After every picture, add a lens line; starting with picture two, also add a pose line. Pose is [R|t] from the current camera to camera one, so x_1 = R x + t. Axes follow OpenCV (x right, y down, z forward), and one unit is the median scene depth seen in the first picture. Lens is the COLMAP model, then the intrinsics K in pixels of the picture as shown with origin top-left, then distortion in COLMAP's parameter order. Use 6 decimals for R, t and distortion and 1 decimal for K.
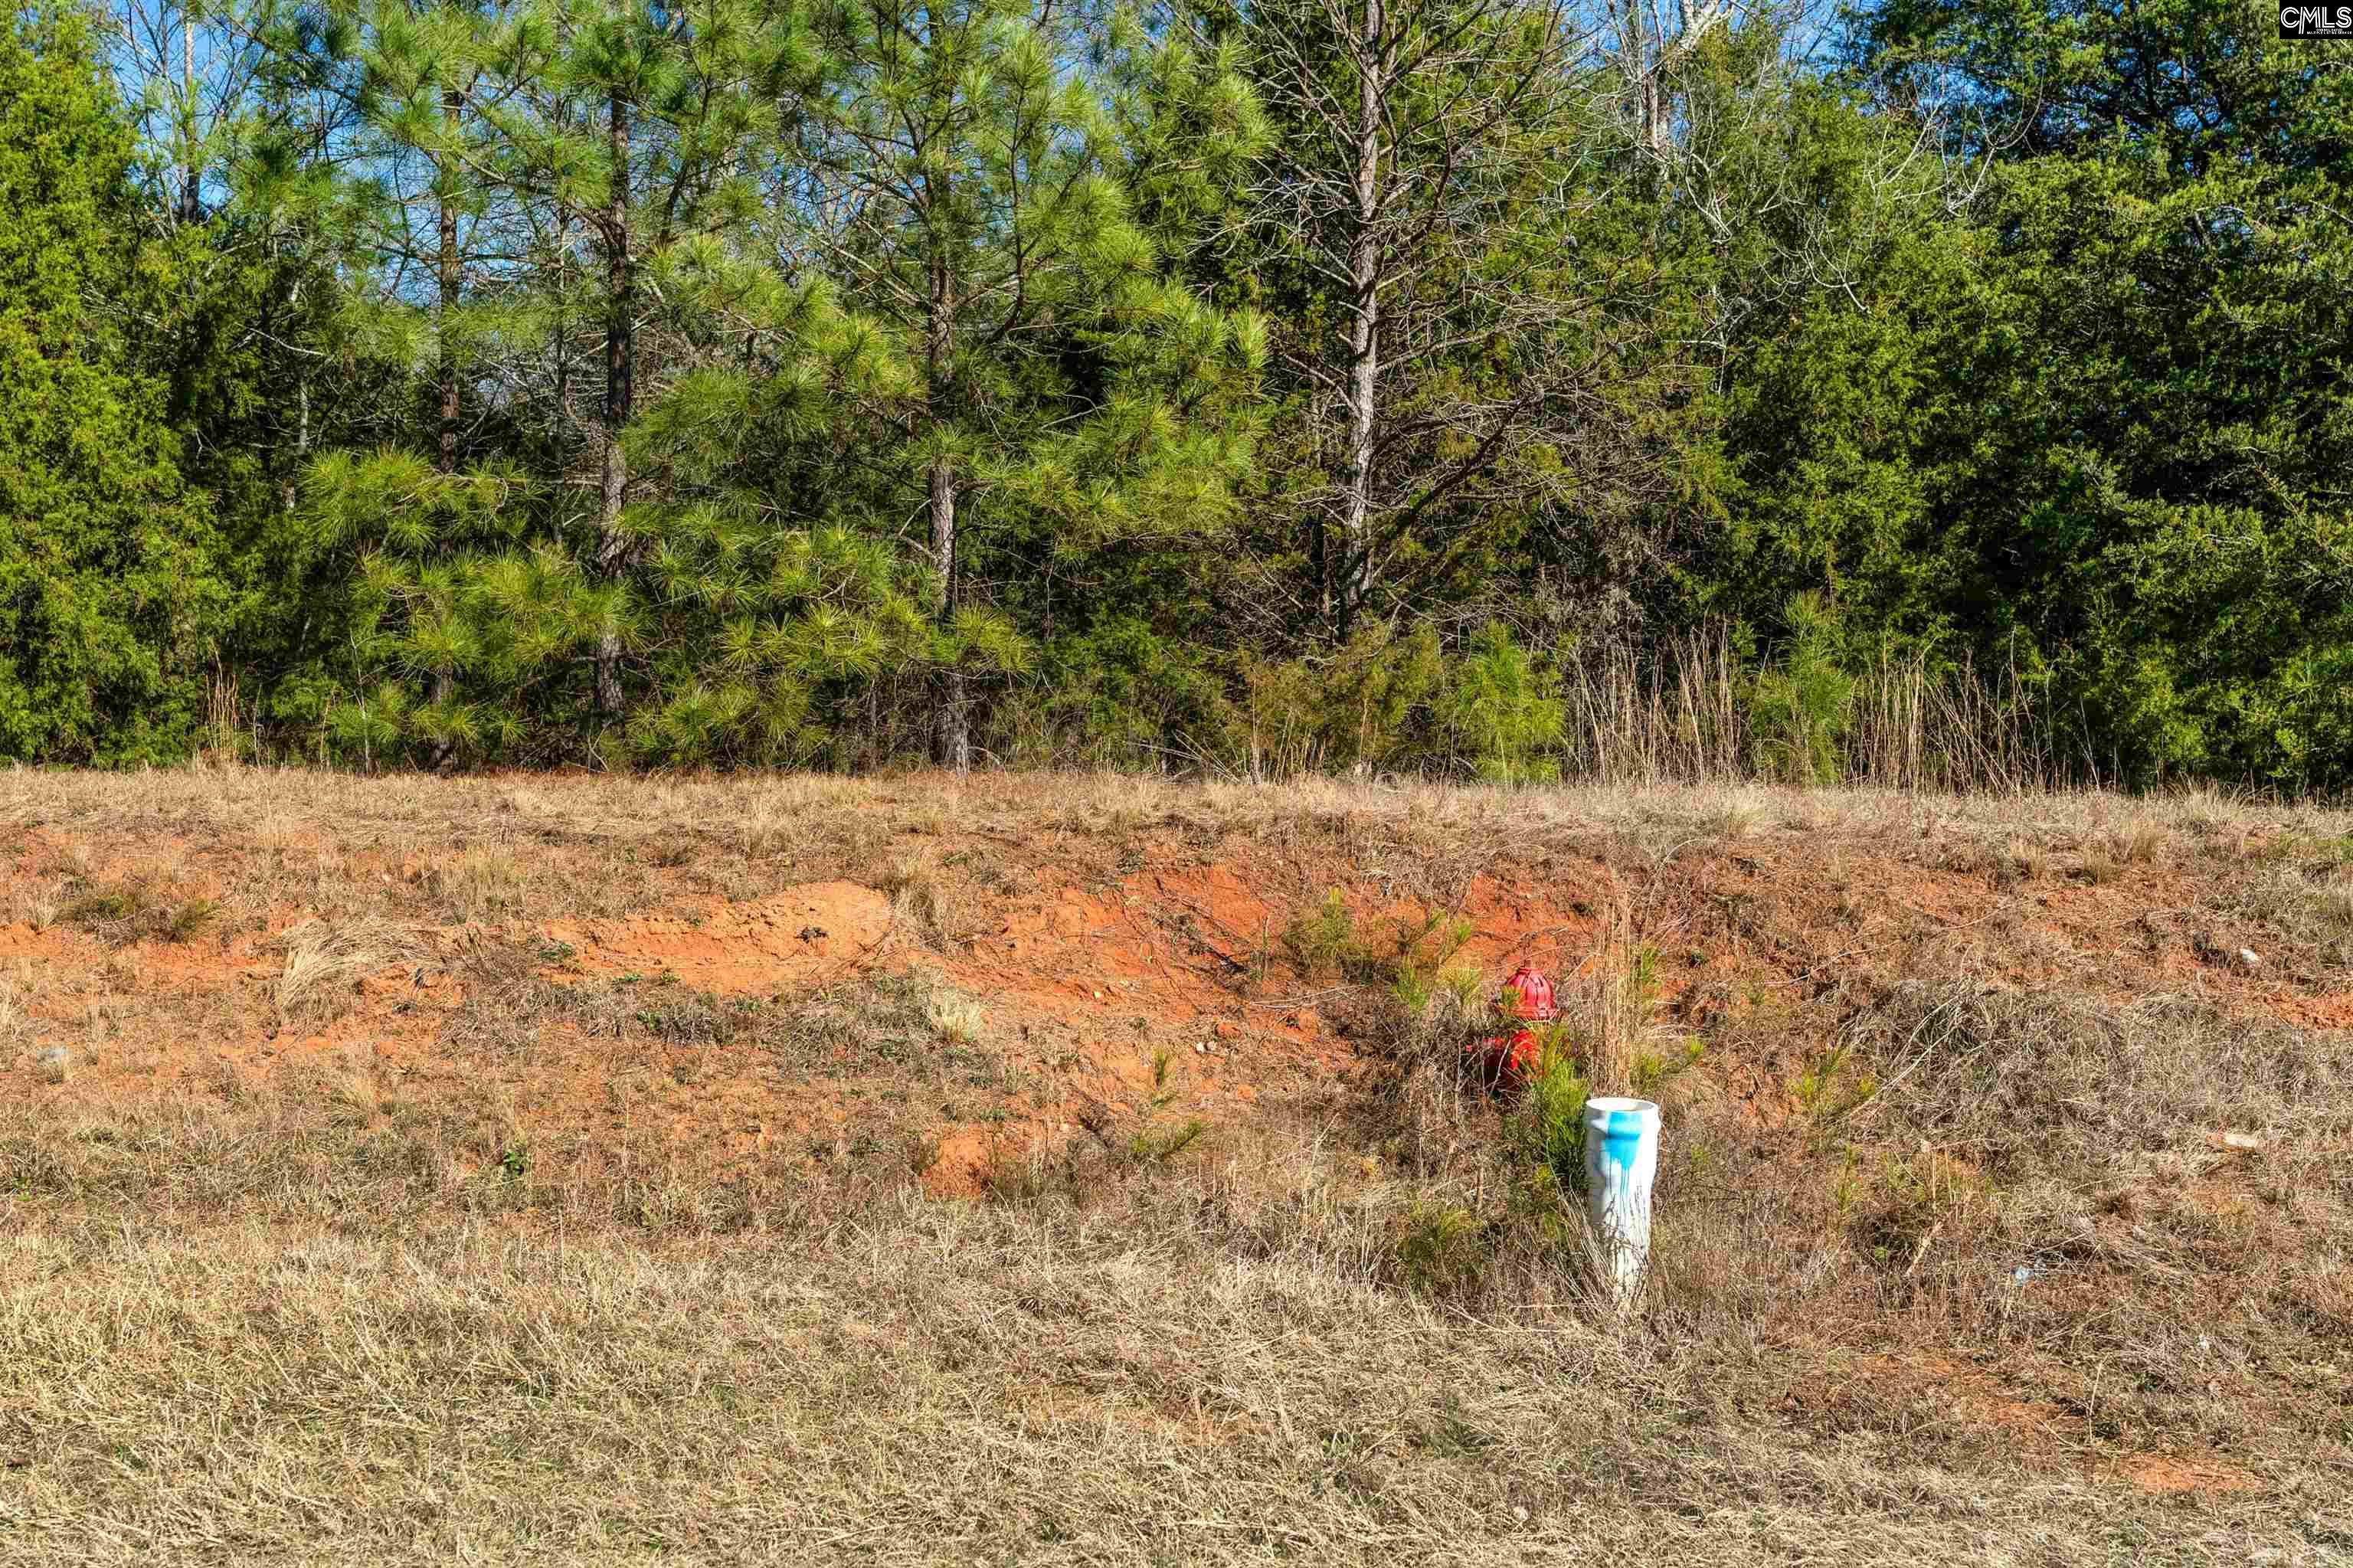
lens RADIAL K [[2304.9, 0, 1176.5], [0, 2304.9, 784.0], [0, 0, 1]] dist [-0.003647, 0.016221]
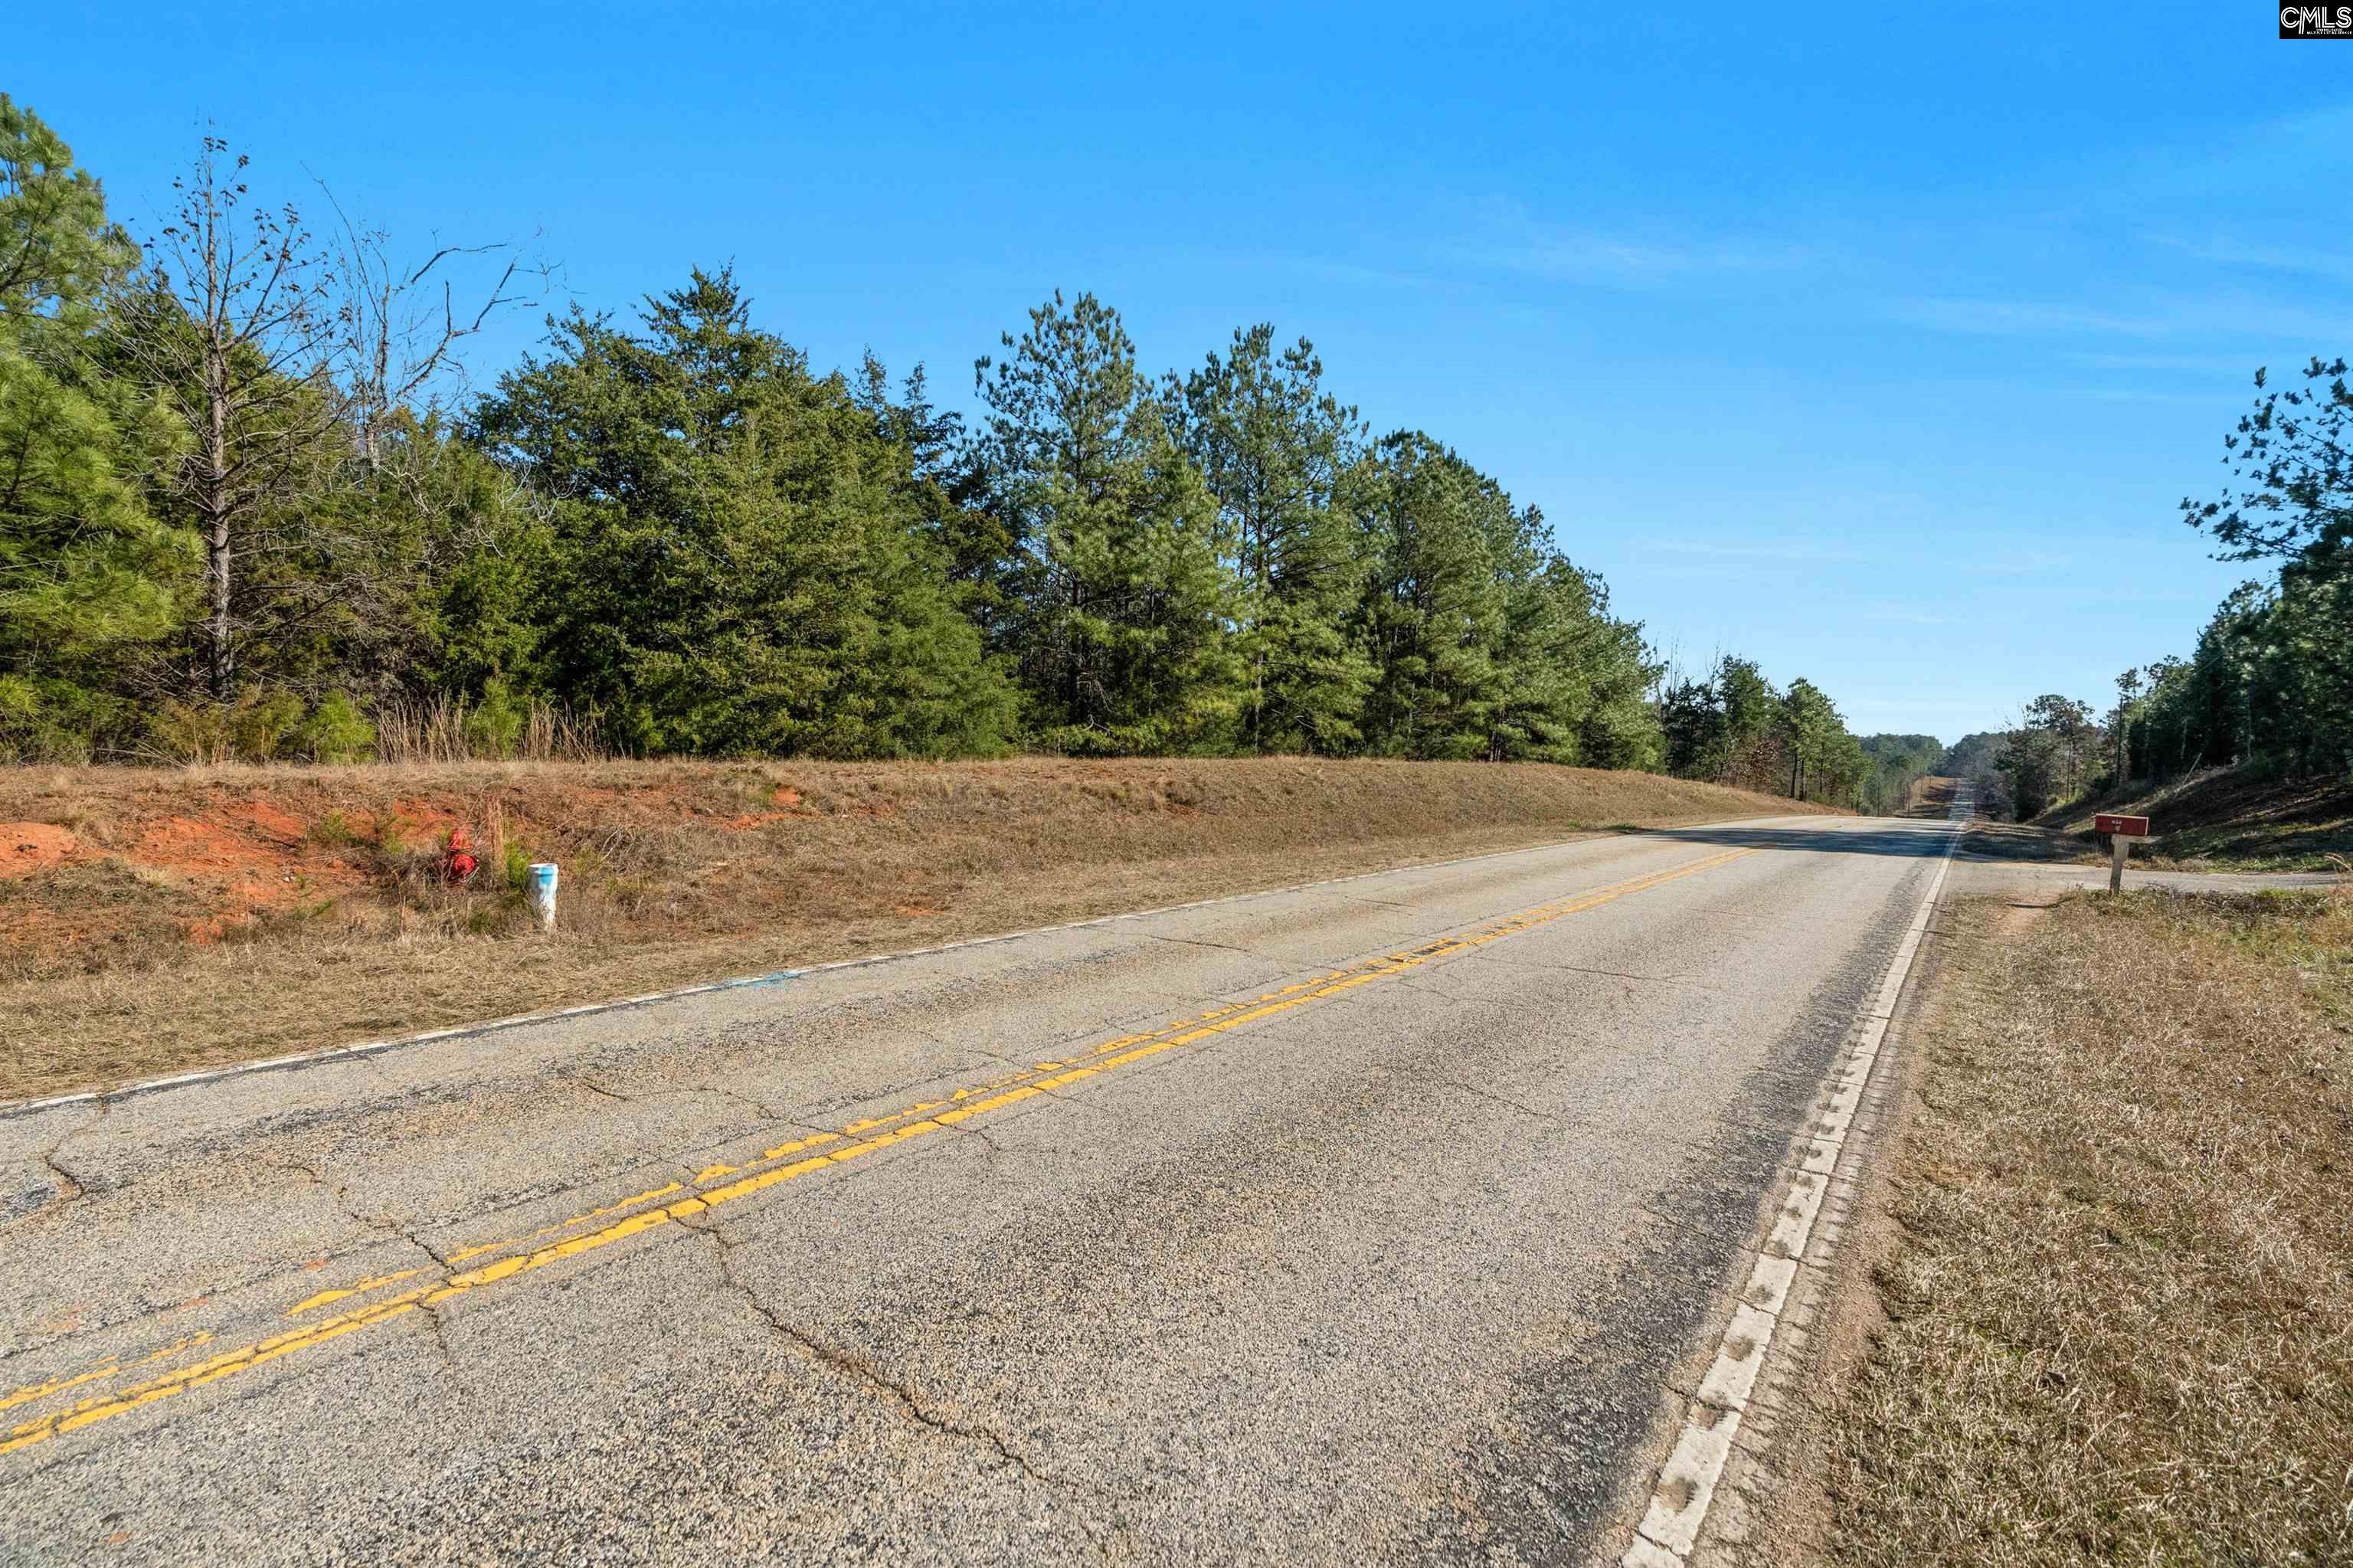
lens RADIAL K [[1033.7, 0, 1176.5], [0, 1033.7, 784.0], [0, 0, 1]] dist [-0.013041, 0.004840]
pose [[0.594673, -0.050044, 0.802409, -0.164259], [0.028560, 0.998746, 0.041124, 0.001070], [-0.803460, -0.001539, 0.595356, -0.194433]]
